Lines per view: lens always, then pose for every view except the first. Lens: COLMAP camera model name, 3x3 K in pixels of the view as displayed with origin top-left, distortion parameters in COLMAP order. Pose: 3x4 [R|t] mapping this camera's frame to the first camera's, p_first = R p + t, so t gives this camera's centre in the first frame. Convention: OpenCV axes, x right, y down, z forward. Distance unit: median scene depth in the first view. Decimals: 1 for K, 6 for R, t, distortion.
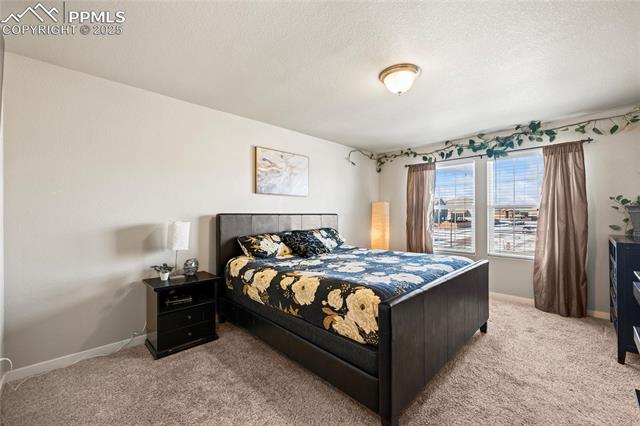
lens RADIAL K [[267.7, 0, 317.9], [0, 267.7, 215.8], [0, 0, 1]] dist [-0.000961, -0.000258]
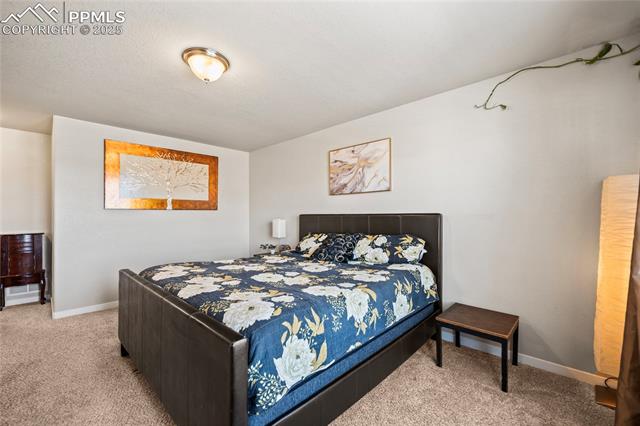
lens RADIAL K [[267.7, 0, 317.9], [0, 267.7, 215.8], [0, 0, 1]] dist [-0.000961, -0.000258]
pose [[0.020242, 0.002906, -0.999791, 0.807899], [-0.001769, 0.999994, 0.002871, -0.003696], [0.999794, 0.001710, 0.020247, 0.889641]]
